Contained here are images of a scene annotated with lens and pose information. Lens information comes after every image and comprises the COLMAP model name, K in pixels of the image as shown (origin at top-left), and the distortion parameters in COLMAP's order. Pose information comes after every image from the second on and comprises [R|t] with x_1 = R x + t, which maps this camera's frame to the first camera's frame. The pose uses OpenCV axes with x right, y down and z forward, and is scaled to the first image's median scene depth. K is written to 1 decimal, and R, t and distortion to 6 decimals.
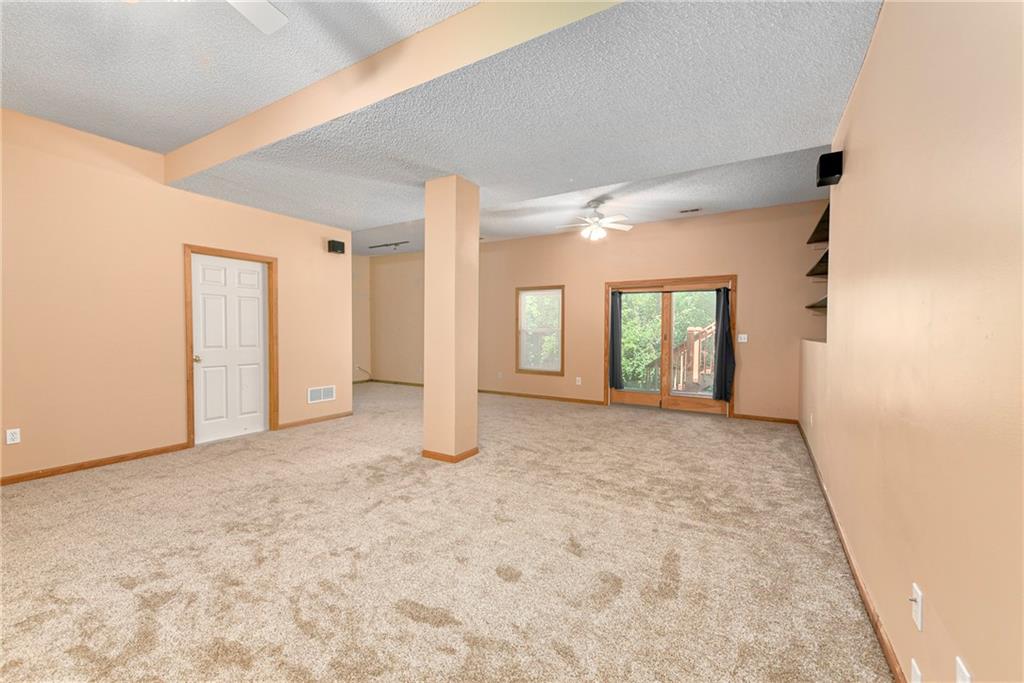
lens RADIAL K [[414.2, 0, 514.0], [0, 414.2, 330.5], [0, 0, 1]] dist [0.000043, -0.000366]
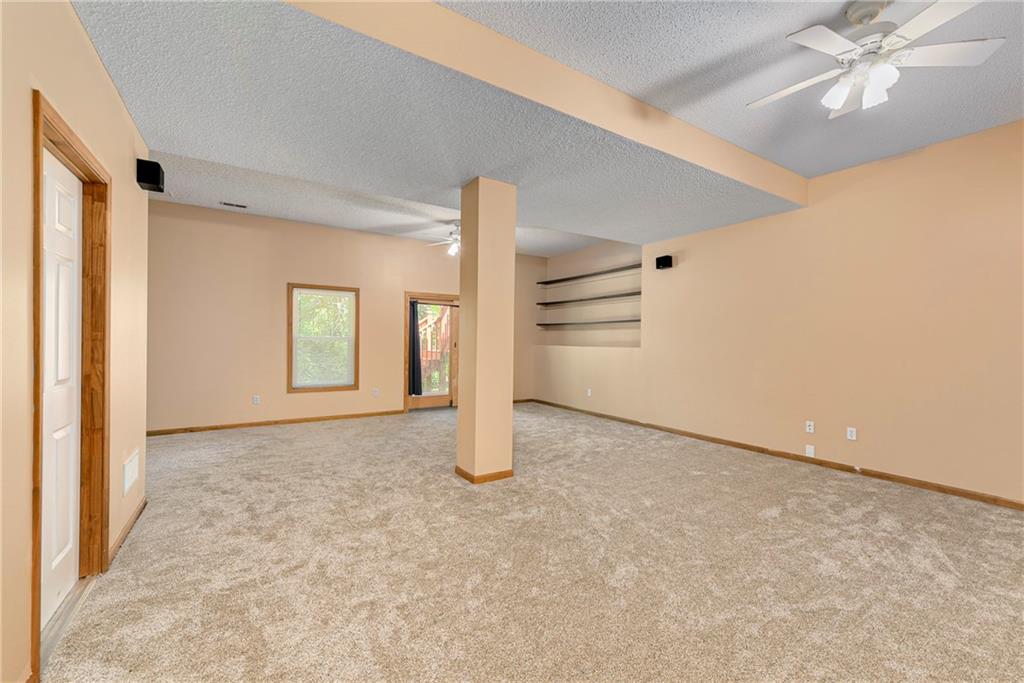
lens RADIAL K [[414.2, 0, 514.0], [0, 414.2, 330.5], [0, 0, 1]] dist [0.000043, -0.000366]
pose [[0.451233, 0.019903, 0.892184, -0.565292], [-0.006207, 0.999797, -0.019164, -0.002648], [-0.892385, 0.003110, 0.451265, 0.305949]]
